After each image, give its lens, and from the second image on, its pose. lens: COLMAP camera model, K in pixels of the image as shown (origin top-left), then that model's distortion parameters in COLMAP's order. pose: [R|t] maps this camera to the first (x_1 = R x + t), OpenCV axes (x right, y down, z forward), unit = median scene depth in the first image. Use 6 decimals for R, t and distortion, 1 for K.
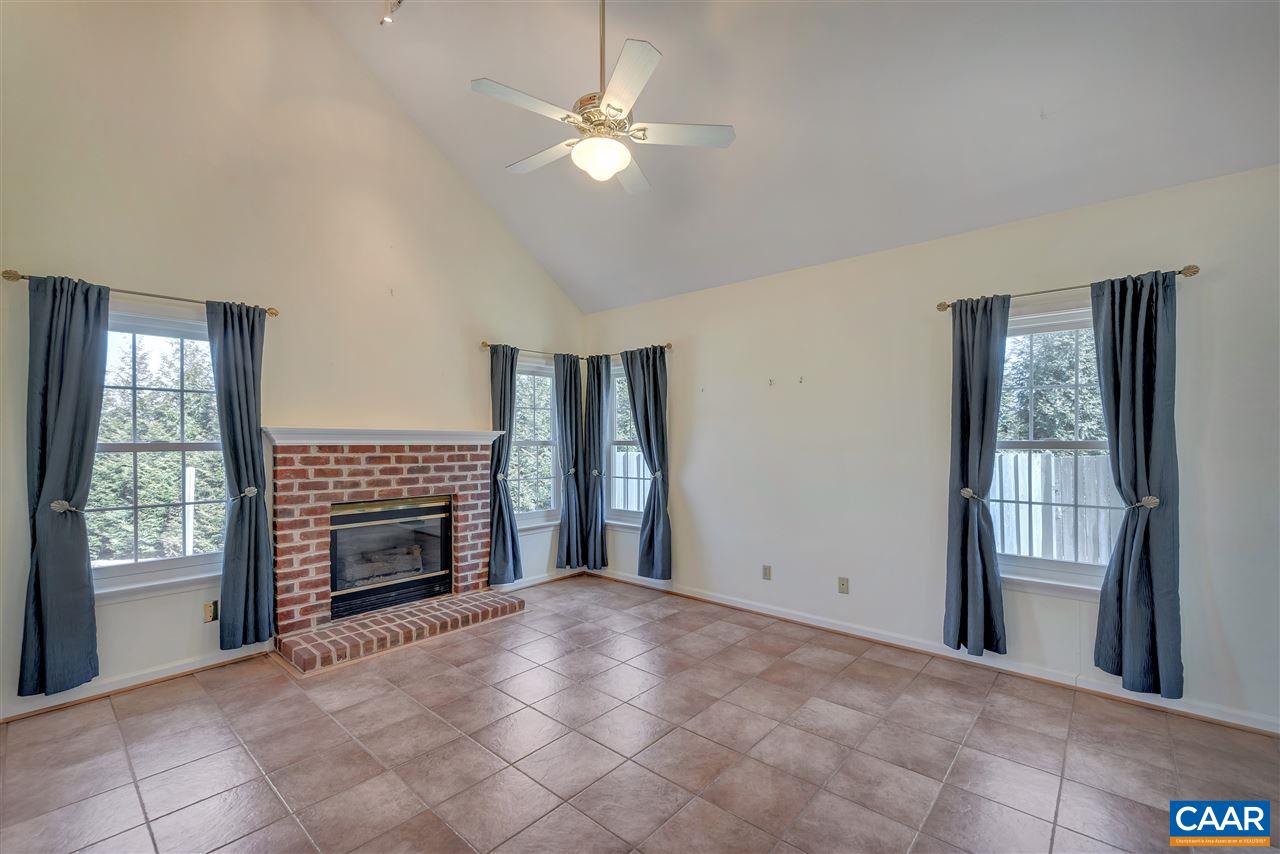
lens RADIAL K [[538.4, 0, 642.5], [0, 538.4, 446.1], [0, 0, 1]] dist [-0.000579, -0.000100]
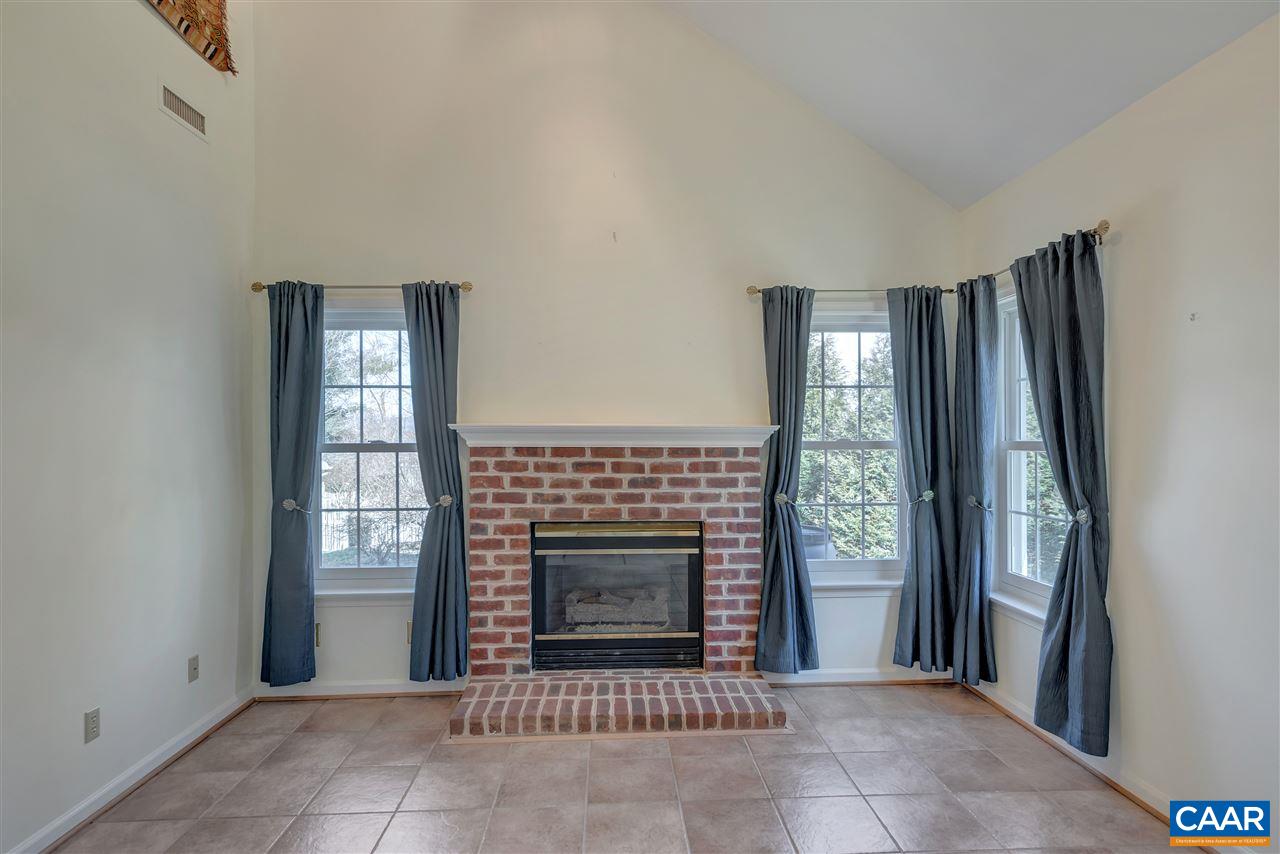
lens RADIAL K [[660.4, 0, 646.2], [0, 660.4, 443.0], [0, 0, 1]] dist [-0.002411, -0.000801]
pose [[0.700734, 0.004506, -0.713409, 0.192768], [-0.007542, 0.999971, -0.001093, -0.006440], [0.713383, 0.006146, 0.700747, 0.393103]]
